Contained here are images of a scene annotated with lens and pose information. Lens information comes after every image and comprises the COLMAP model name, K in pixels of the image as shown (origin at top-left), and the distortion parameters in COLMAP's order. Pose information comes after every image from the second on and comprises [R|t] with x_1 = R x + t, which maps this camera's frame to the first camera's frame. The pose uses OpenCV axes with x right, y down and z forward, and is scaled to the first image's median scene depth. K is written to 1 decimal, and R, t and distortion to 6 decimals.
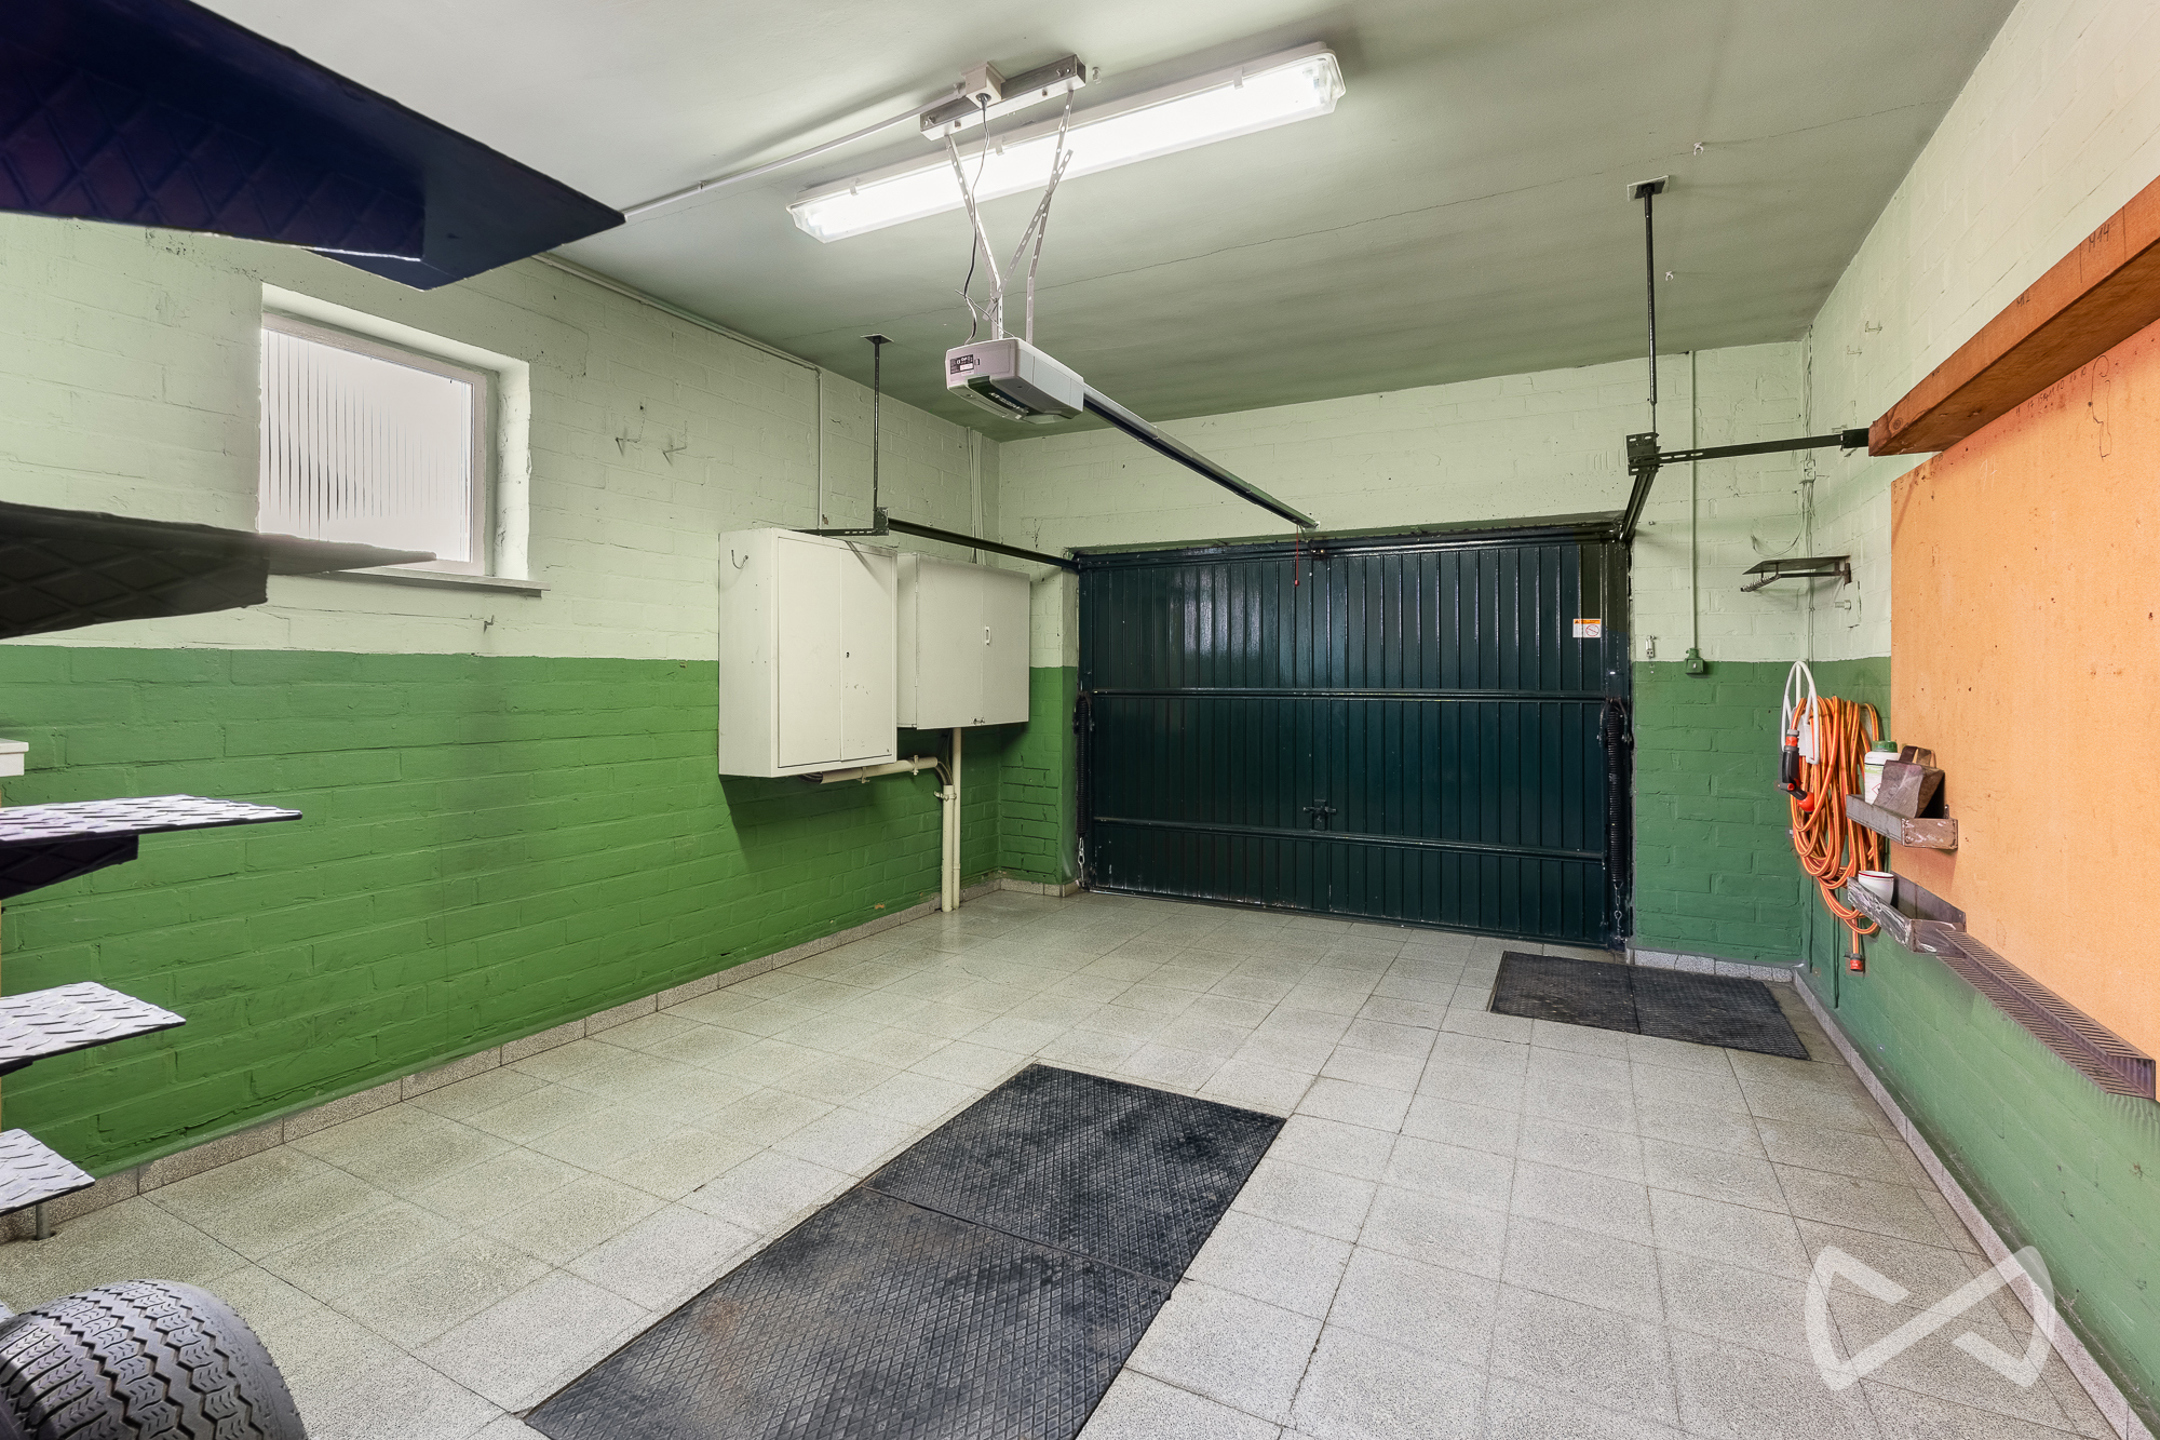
lens RADIAL K [[968.8, 0, 1072.6], [0, 968.8, 684.1], [0, 0, 1]] dist [-0.000549, 0.000030]
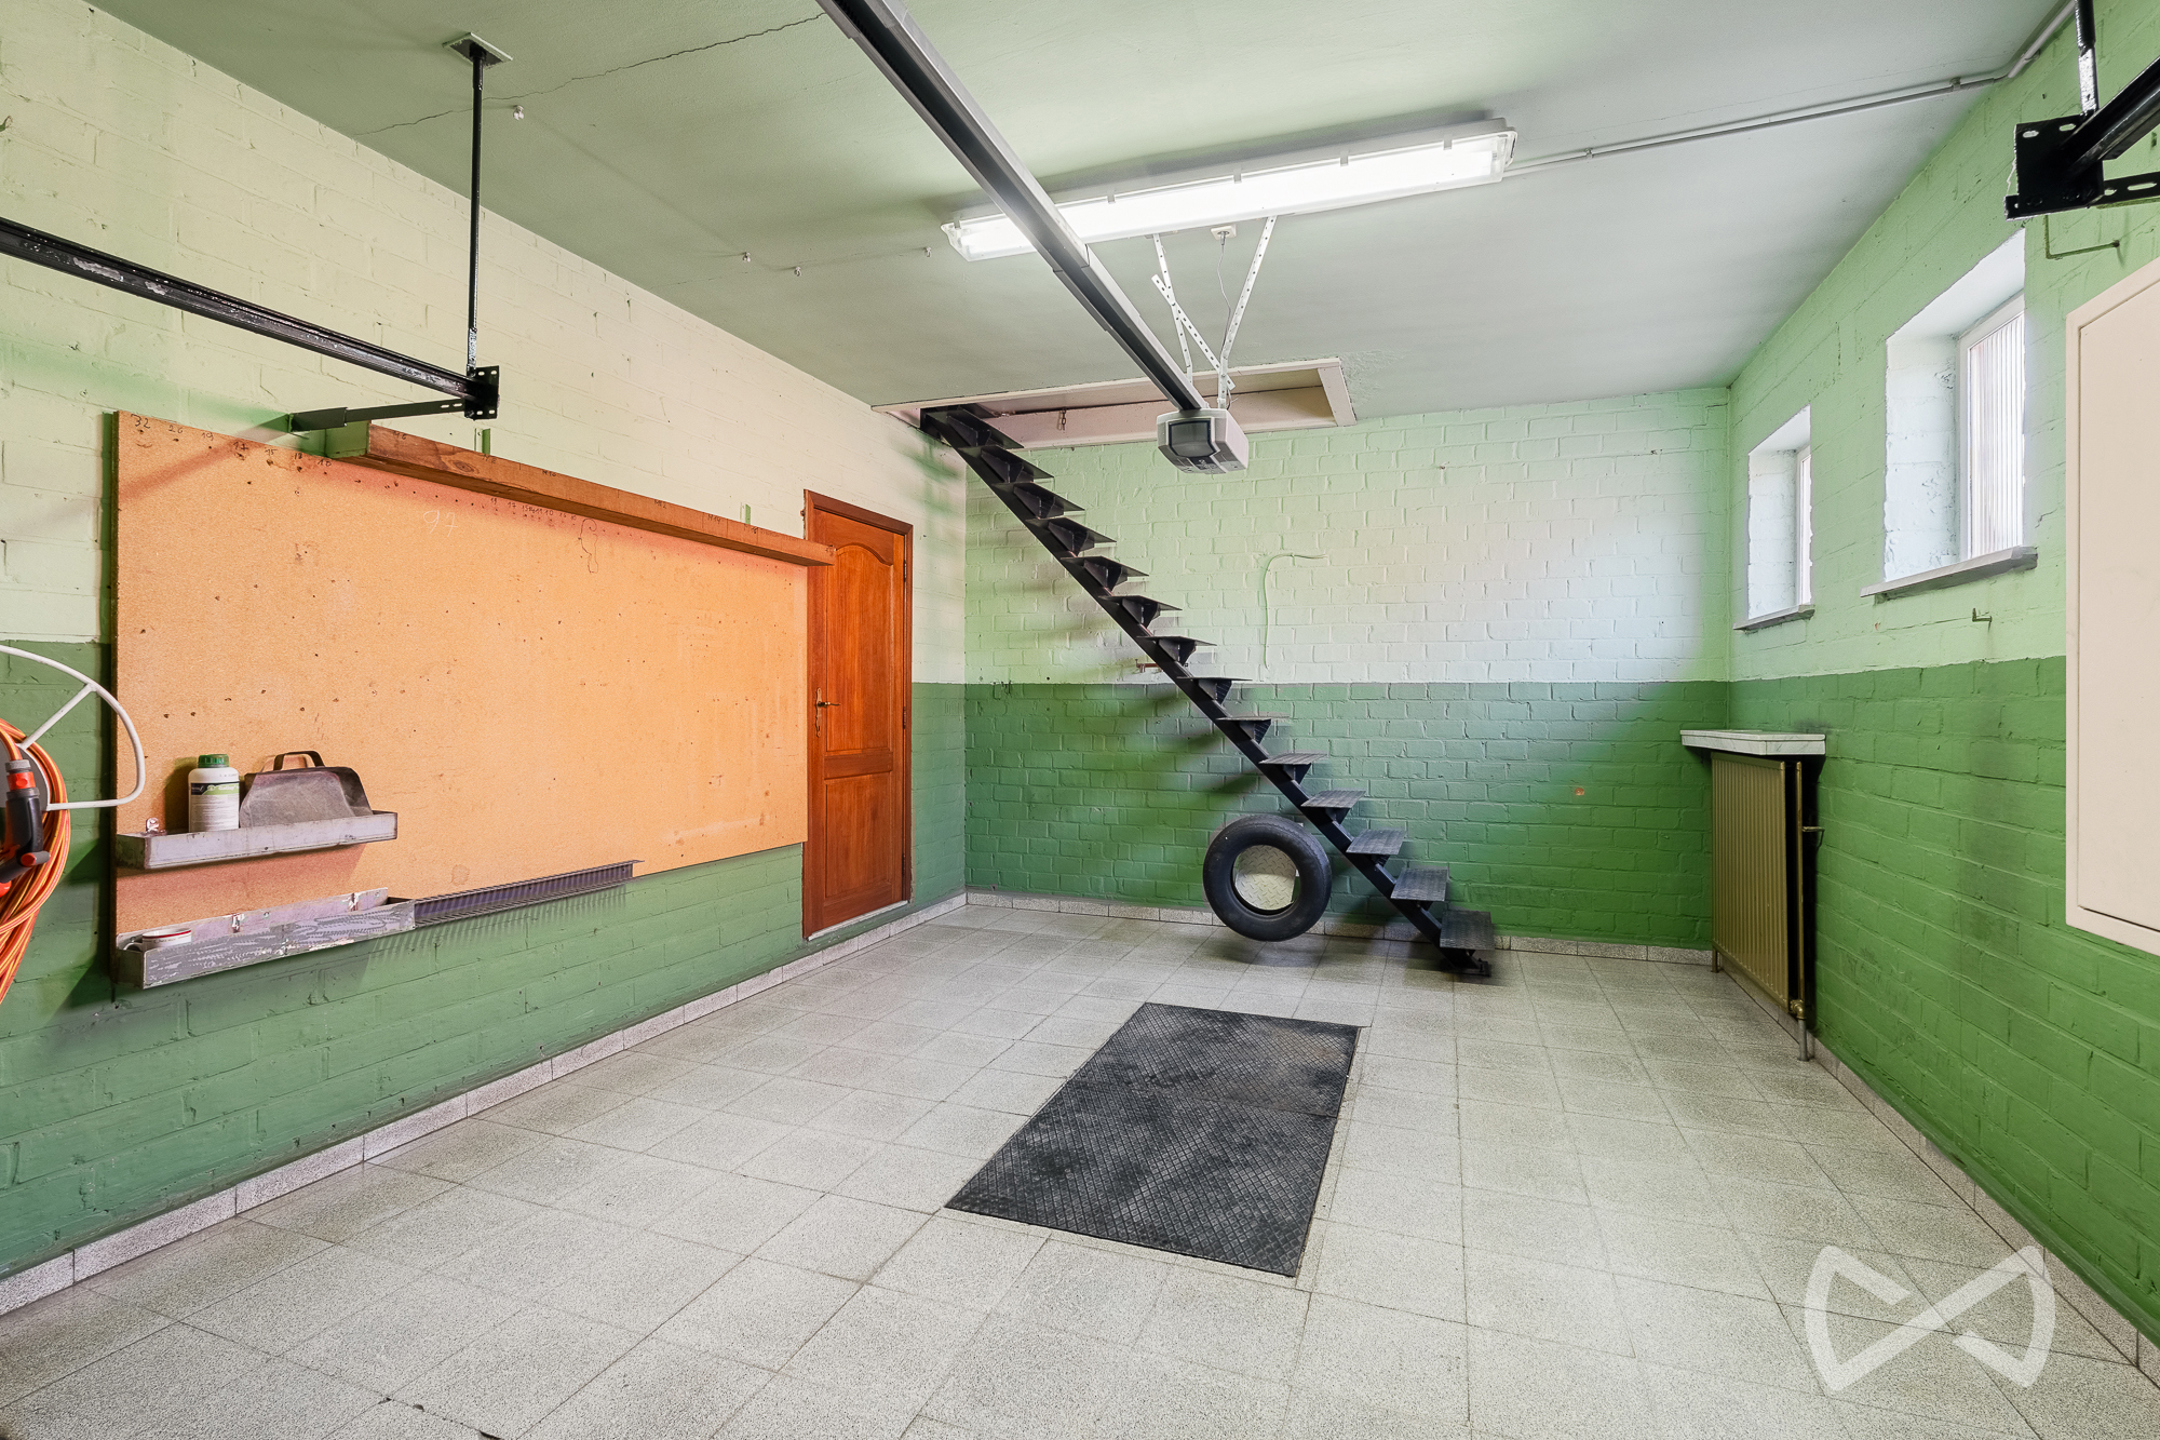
lens RADIAL K [[994.6, 0, 1086.7], [0, 994.6, 709.9], [0, 0, 1]] dist [-0.002704, -0.000266]
pose [[-0.990595, -0.006506, -0.136672, 0.236820], [-0.007989, 0.999915, 0.010305, 0.006656], [0.136593, 0.011300, -0.990563, 2.012951]]
